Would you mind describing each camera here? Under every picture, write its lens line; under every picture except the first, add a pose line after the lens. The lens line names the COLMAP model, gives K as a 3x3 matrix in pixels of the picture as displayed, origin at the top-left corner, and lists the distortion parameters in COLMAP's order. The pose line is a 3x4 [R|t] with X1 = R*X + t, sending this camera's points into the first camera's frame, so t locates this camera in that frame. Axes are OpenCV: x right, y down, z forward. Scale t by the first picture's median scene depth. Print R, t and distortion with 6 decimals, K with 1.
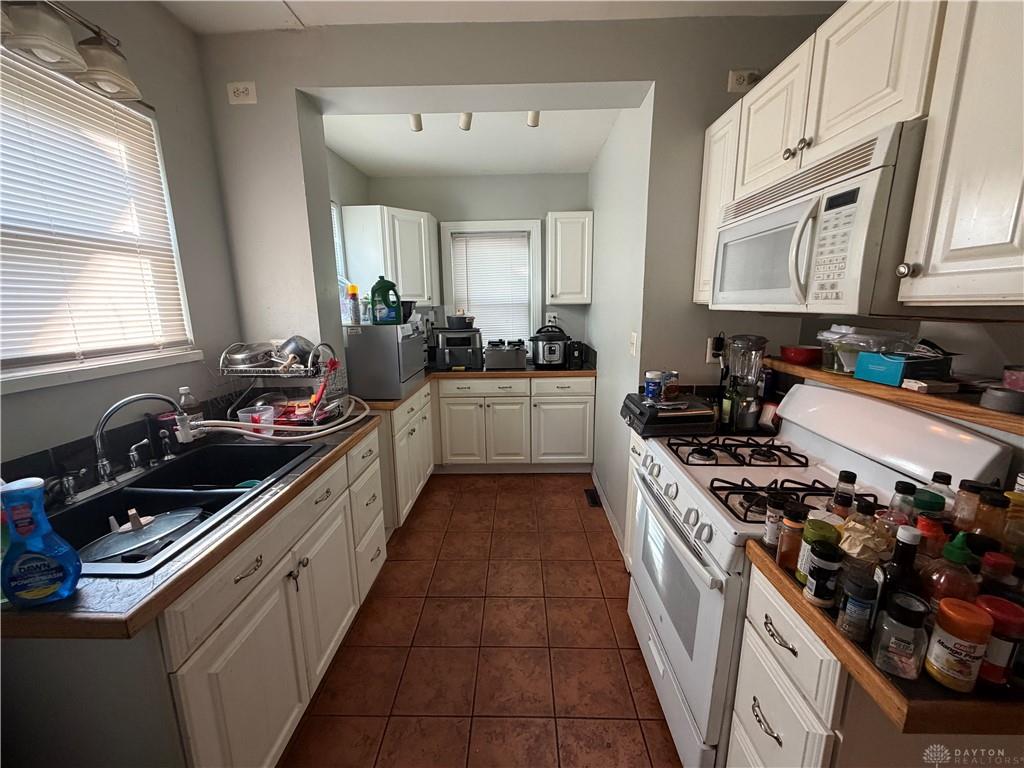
lens RADIAL K [[410.3, 0, 513.0], [0, 410.3, 384.5], [0, 0, 1]] dist [-0.002508, -0.000025]
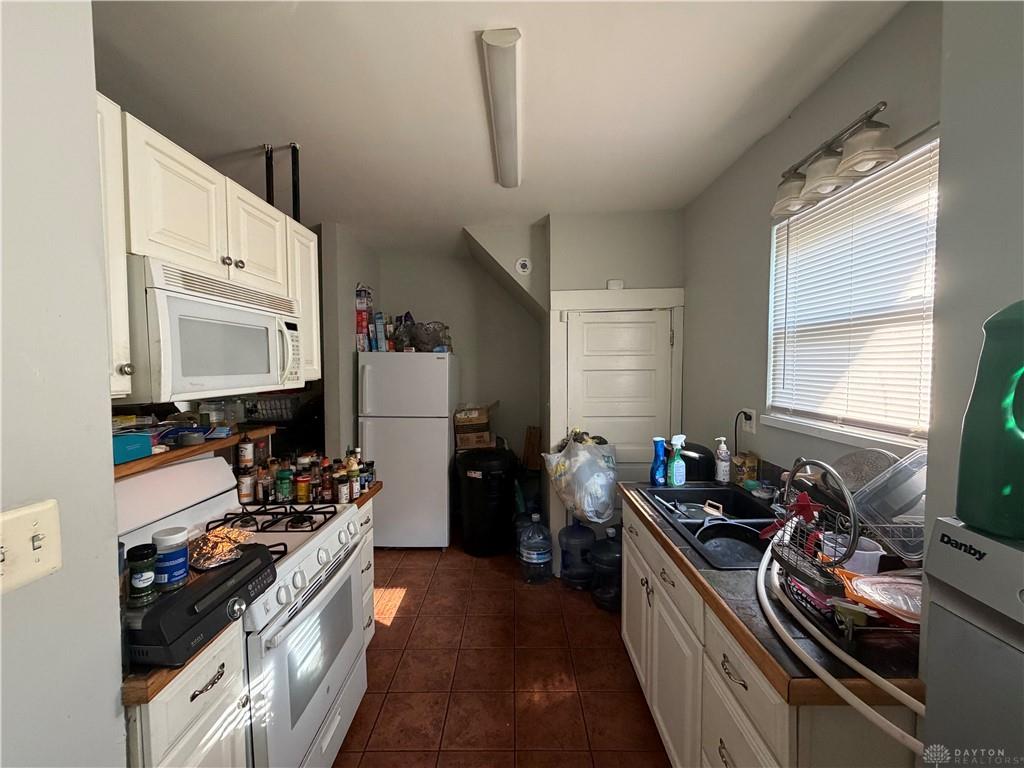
lens RADIAL K [[410.3, 0, 511.6], [0, 410.3, 383.4], [0, 0, 1]] dist [-0.002508, -0.000025]
pose [[-0.999832, 0.016209, -0.008521, -0.108411], [0.013691, 0.970679, 0.239989, -0.459253], [0.012161, 0.239832, -0.970738, 2.064241]]
